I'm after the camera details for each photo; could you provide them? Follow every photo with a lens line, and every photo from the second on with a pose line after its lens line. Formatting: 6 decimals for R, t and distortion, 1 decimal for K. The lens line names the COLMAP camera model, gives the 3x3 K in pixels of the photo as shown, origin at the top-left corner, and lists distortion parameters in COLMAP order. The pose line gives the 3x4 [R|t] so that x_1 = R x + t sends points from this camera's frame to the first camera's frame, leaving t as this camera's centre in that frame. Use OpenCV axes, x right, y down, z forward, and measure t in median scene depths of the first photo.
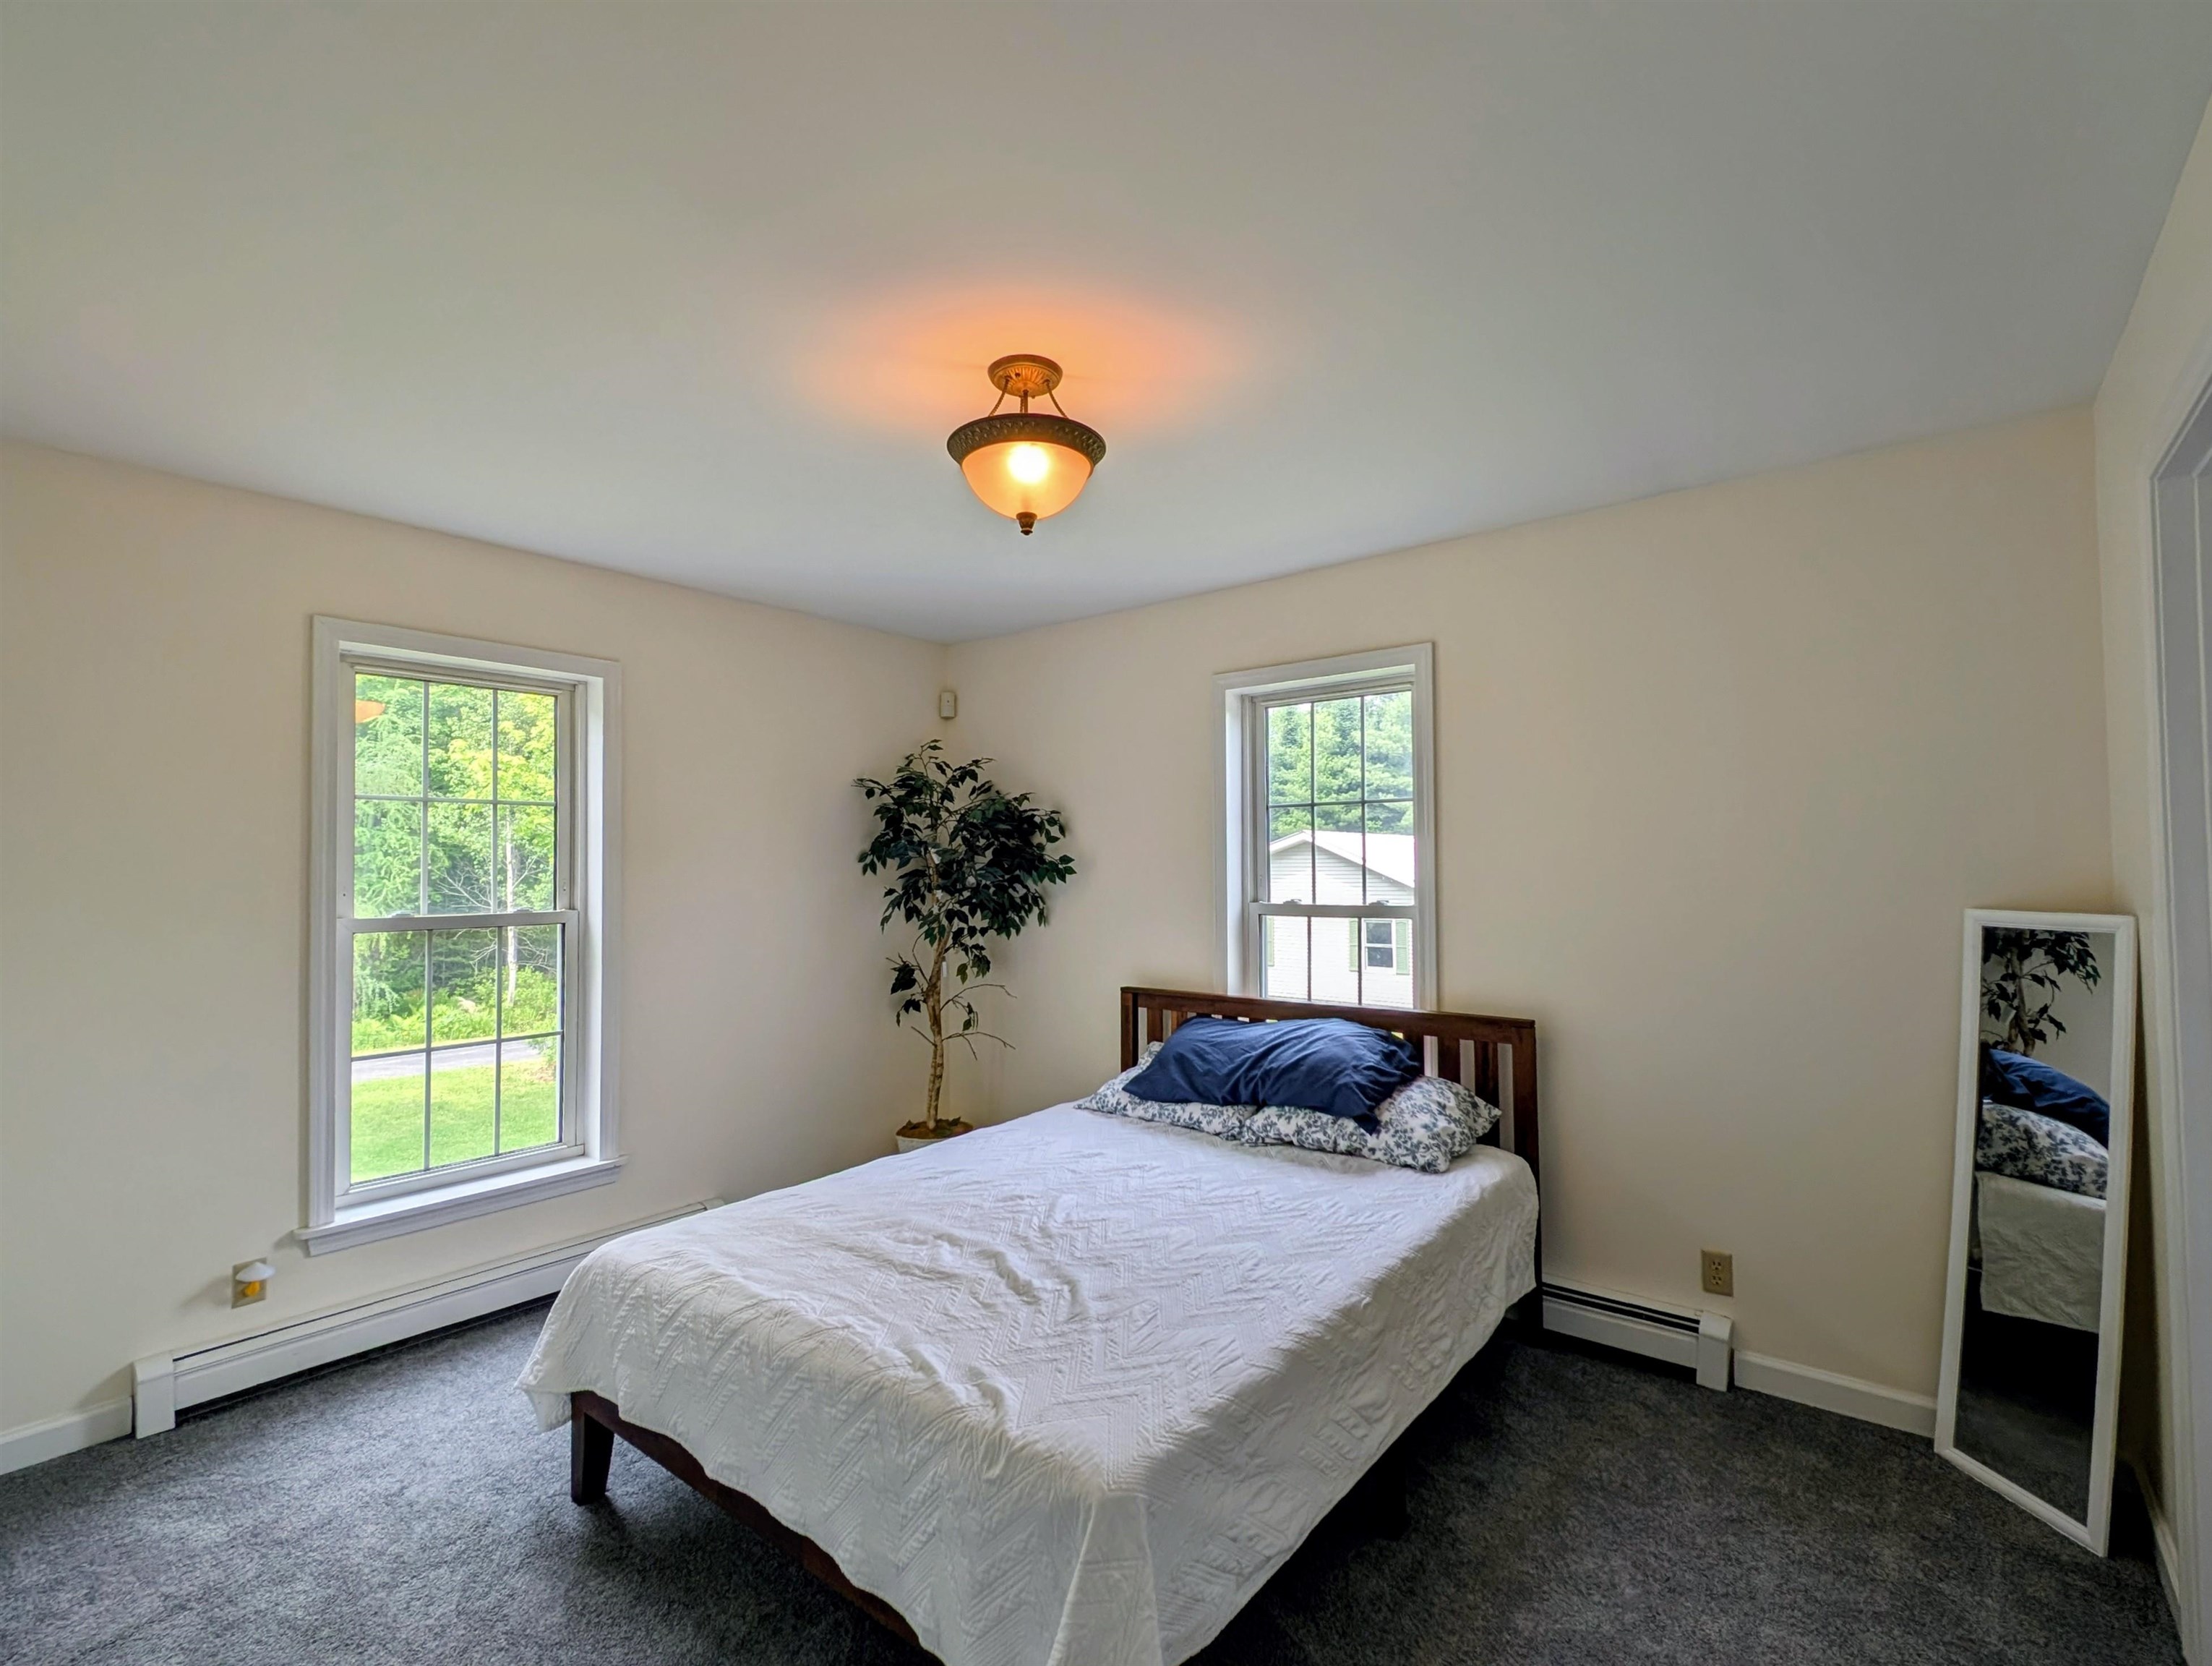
lens RADIAL K [[997.9, 0, 1106.0], [0, 997.9, 835.8], [0, 0, 1]] dist [0.034399, -0.016326]
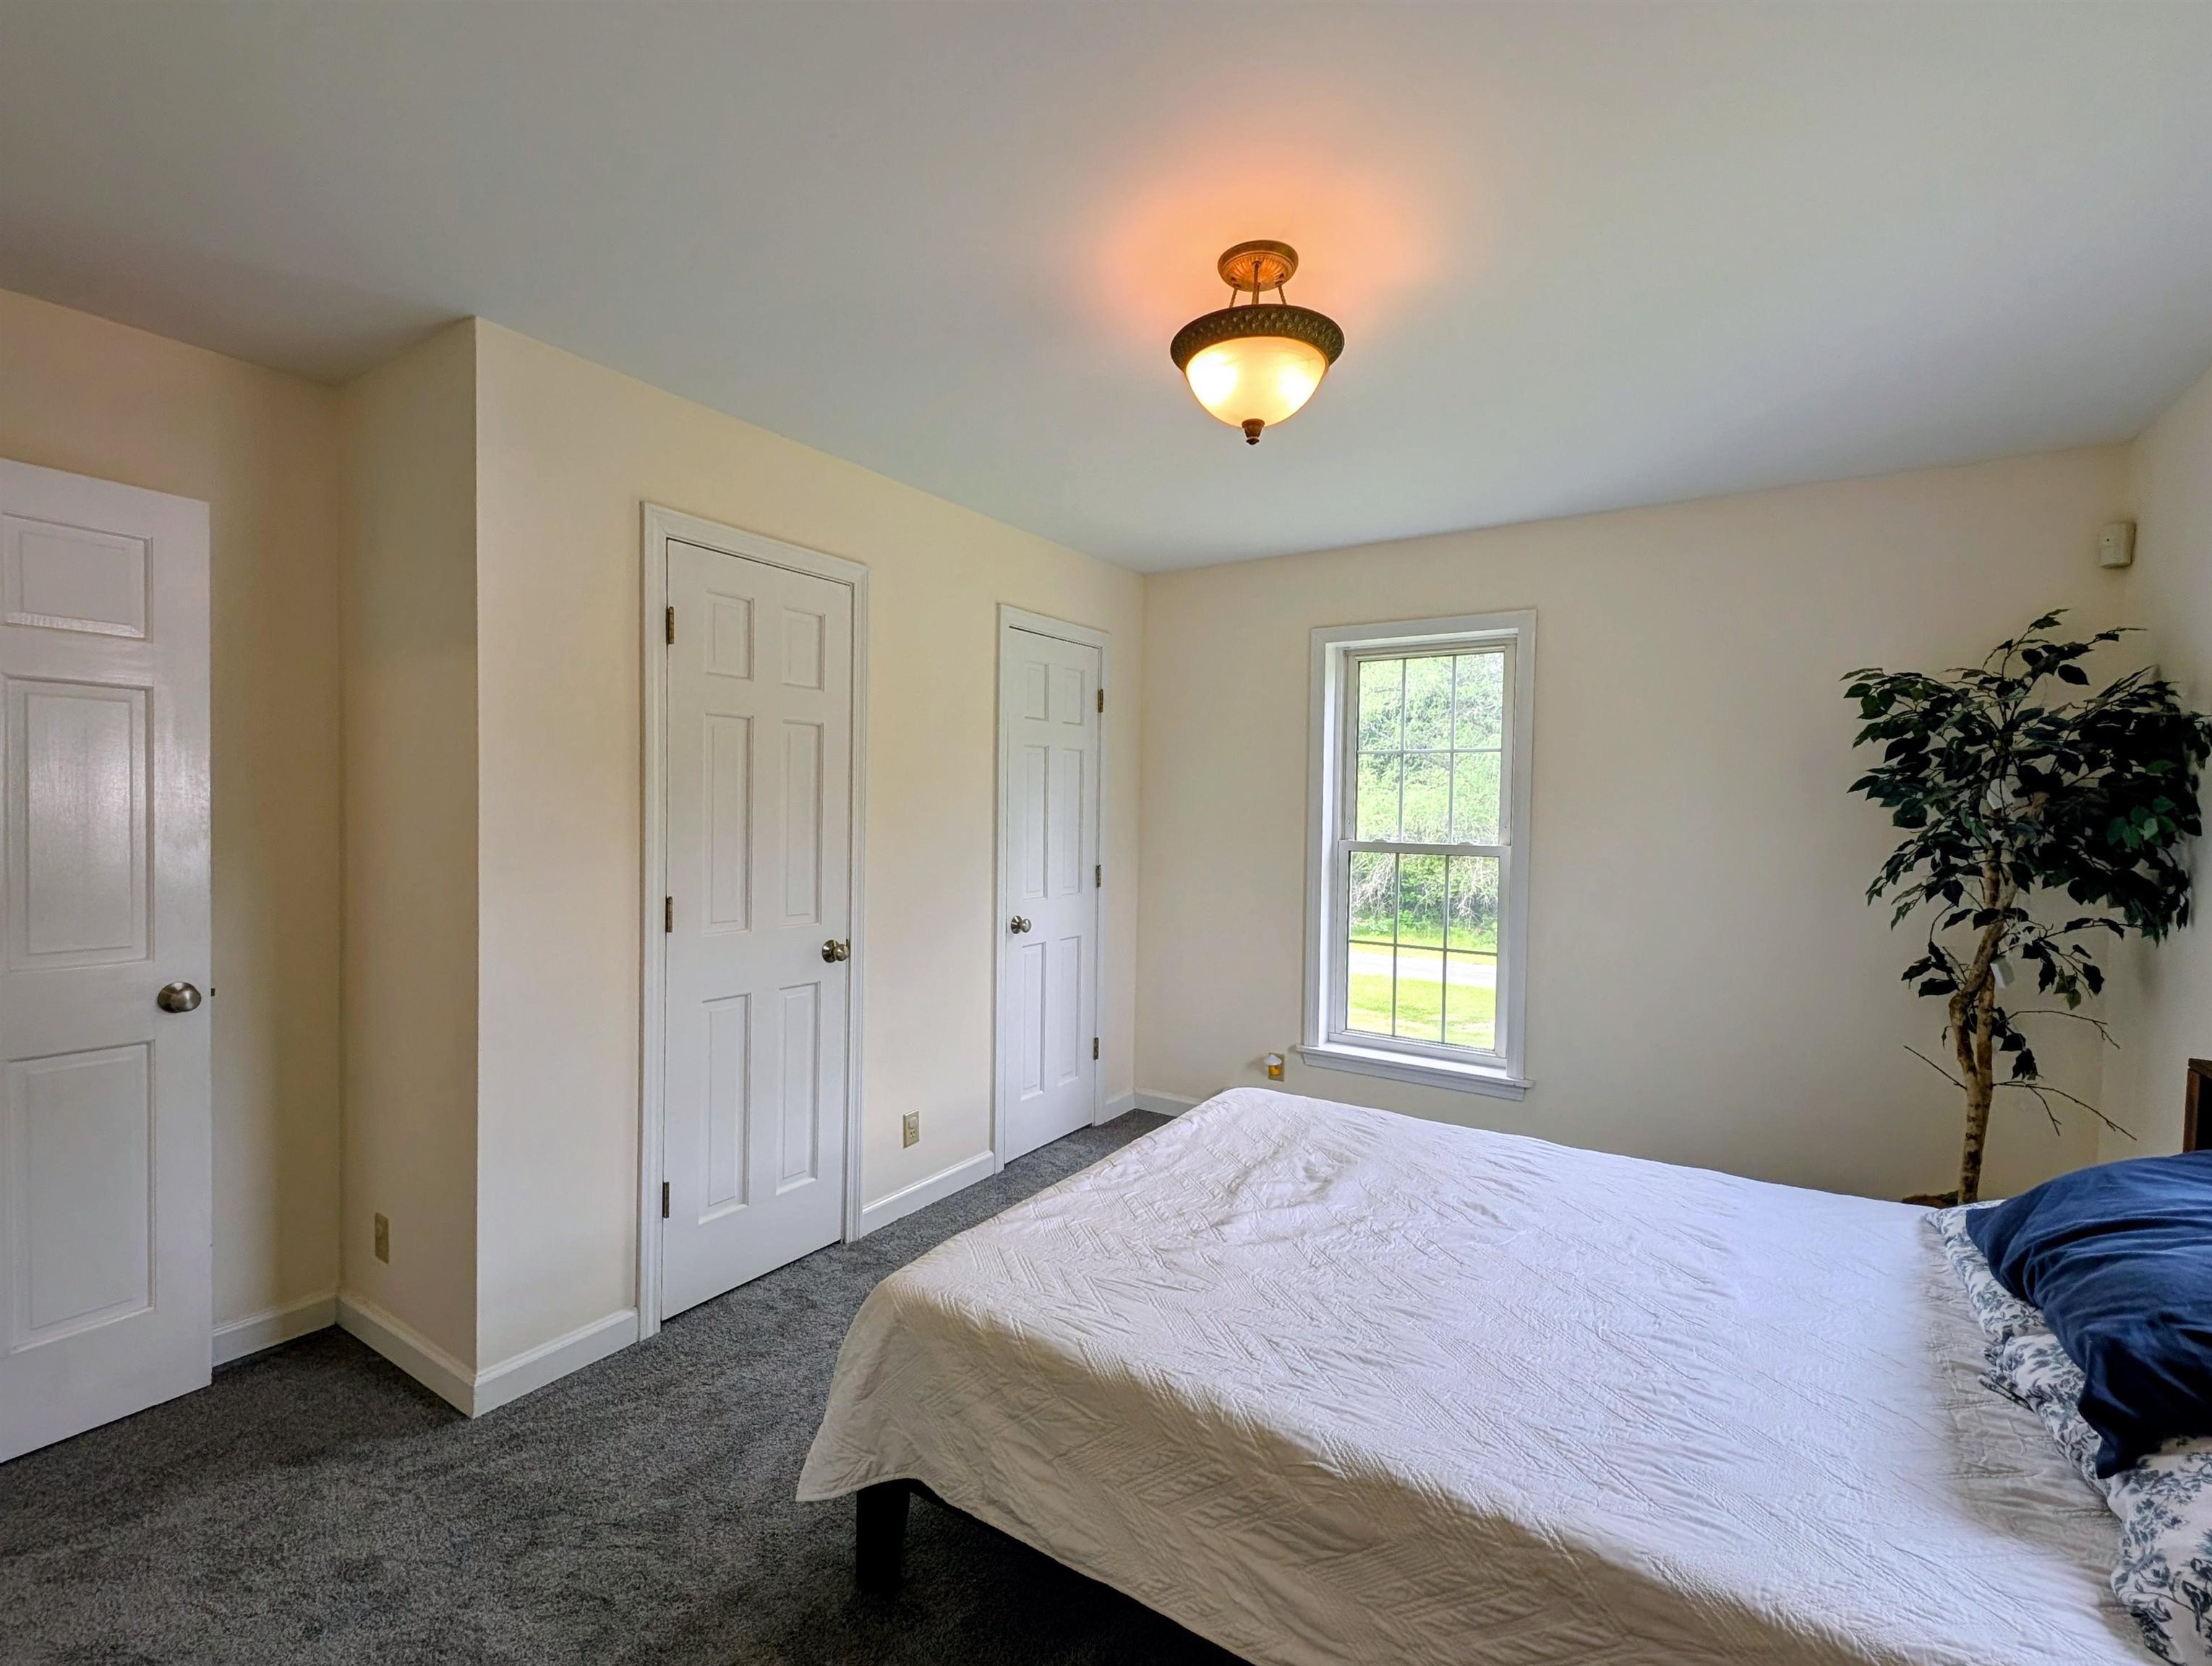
lens RADIAL K [[992.6, 0, 1105.5], [0, 992.6, 808.9], [0, 0, 1]] dist [0.000479, -0.000184]
pose [[0.098540, 0.010534, -0.995077, 0.712585], [0.011212, 0.999869, 0.011695, 0.024745], [0.995070, -0.012309, 0.098409, 0.652632]]
